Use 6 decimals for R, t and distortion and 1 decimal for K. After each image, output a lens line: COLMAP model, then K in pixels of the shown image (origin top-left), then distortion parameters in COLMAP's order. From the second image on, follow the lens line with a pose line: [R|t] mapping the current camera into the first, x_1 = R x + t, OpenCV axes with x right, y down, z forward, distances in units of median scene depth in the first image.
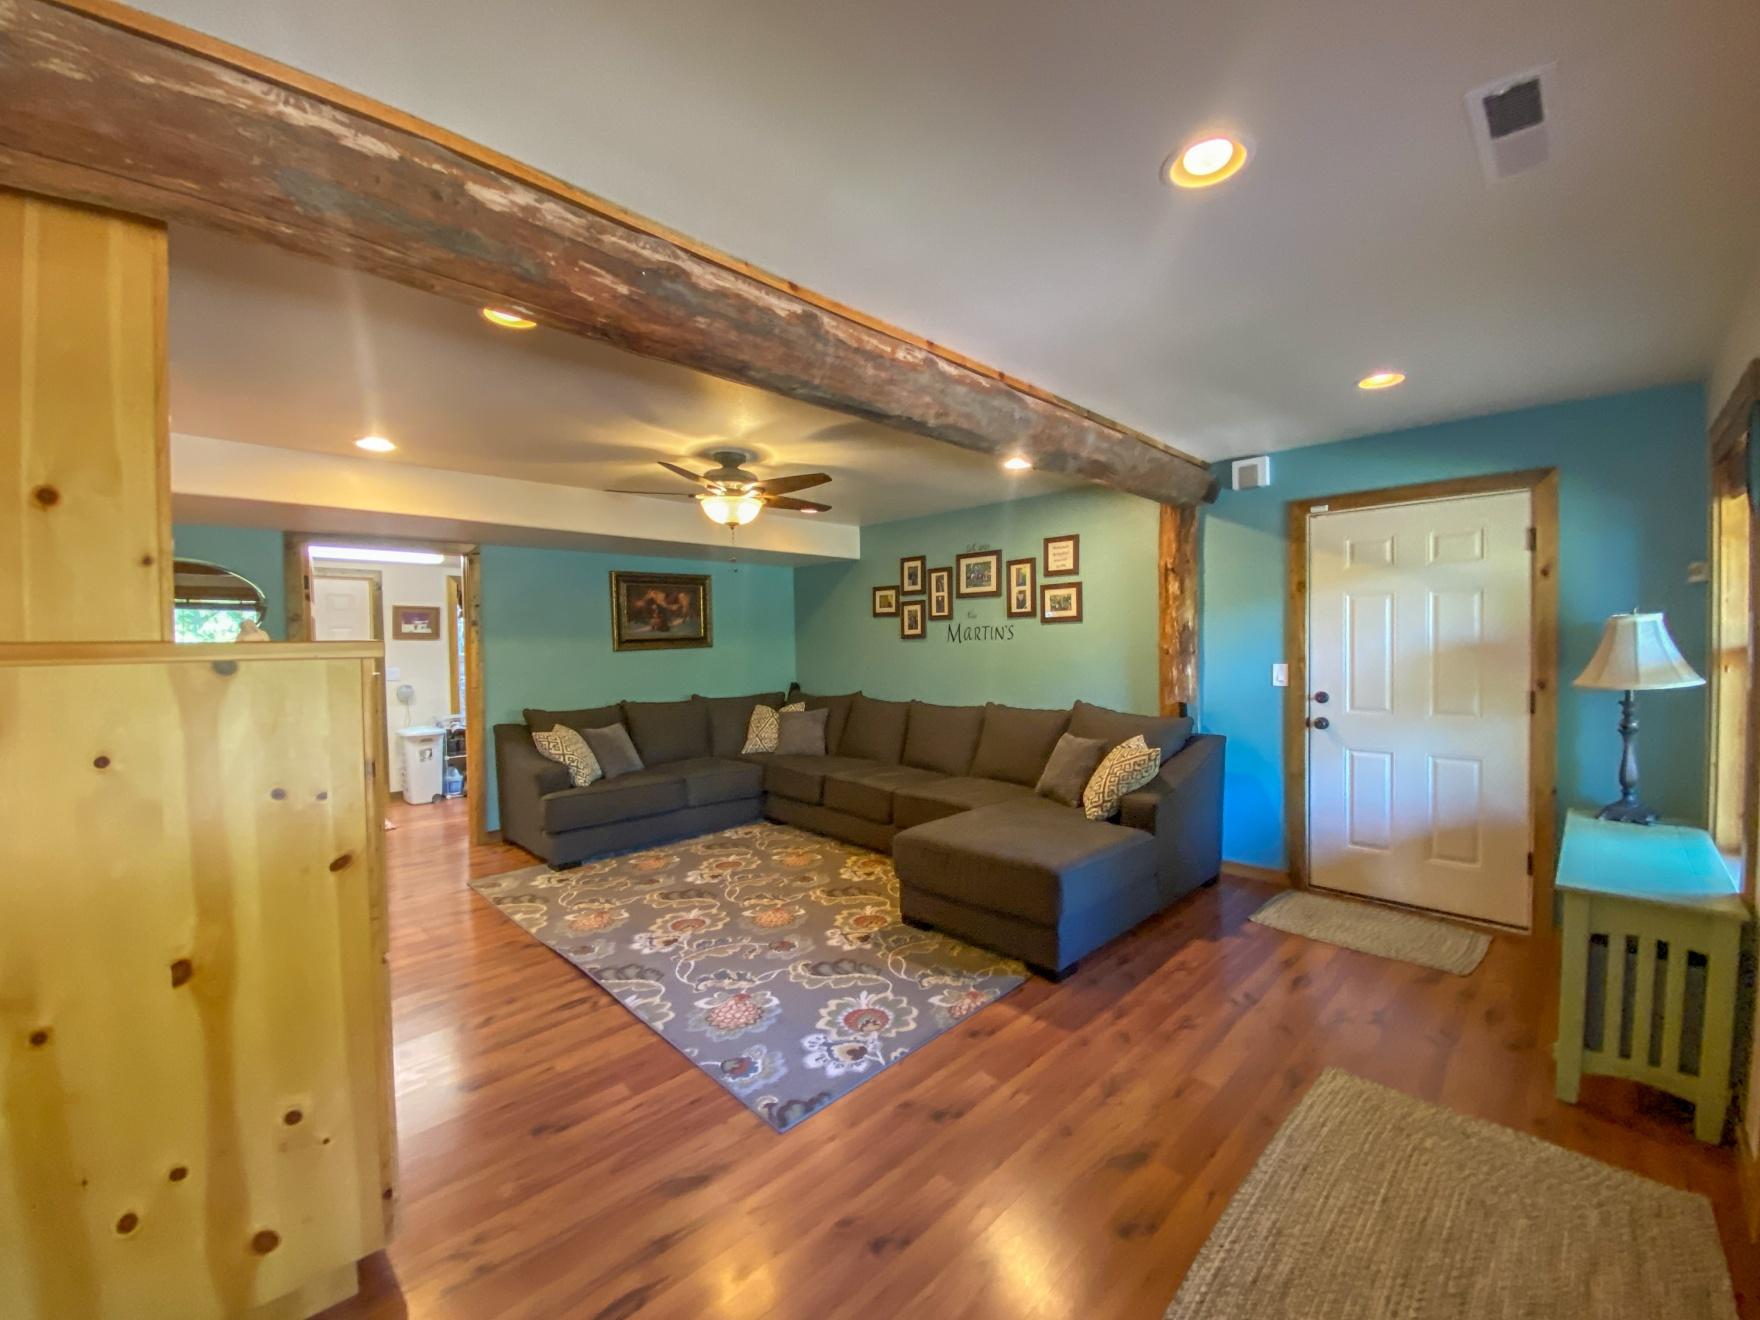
lens RADIAL K [[706.2, 0, 861.5], [0, 706.2, 687.8], [0, 0, 1]] dist [0.000513, -0.000085]
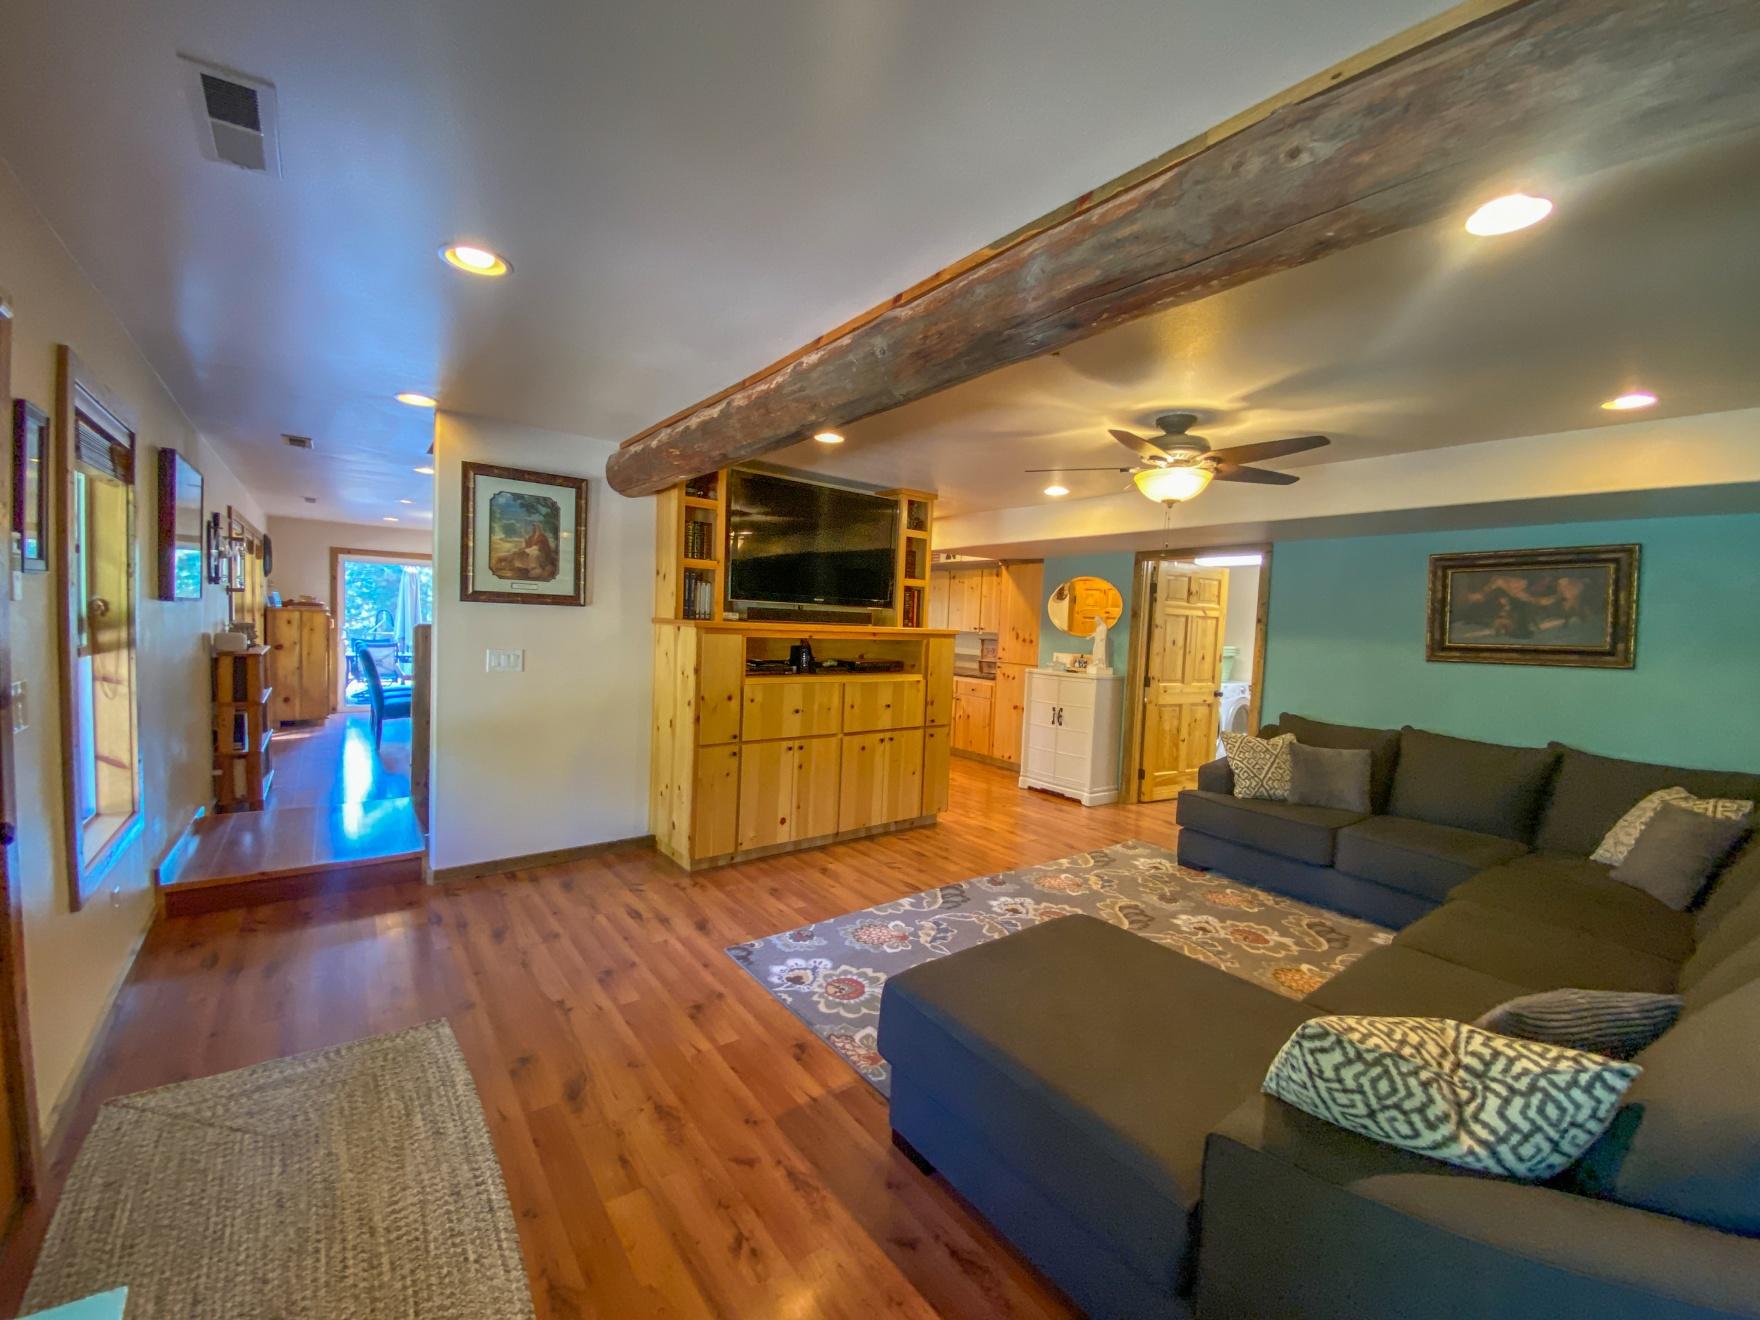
lens RADIAL K [[718.0, 0, 880.0], [0, 718.0, 660.0], [0, 0, 1]] dist [0.010836, -0.016353]
pose [[-0.109214, 0.070537, -0.991512, 0.726785], [-0.116080, 0.989749, 0.083198, -0.074428], [0.987217, 0.124181, -0.099906, 0.780675]]
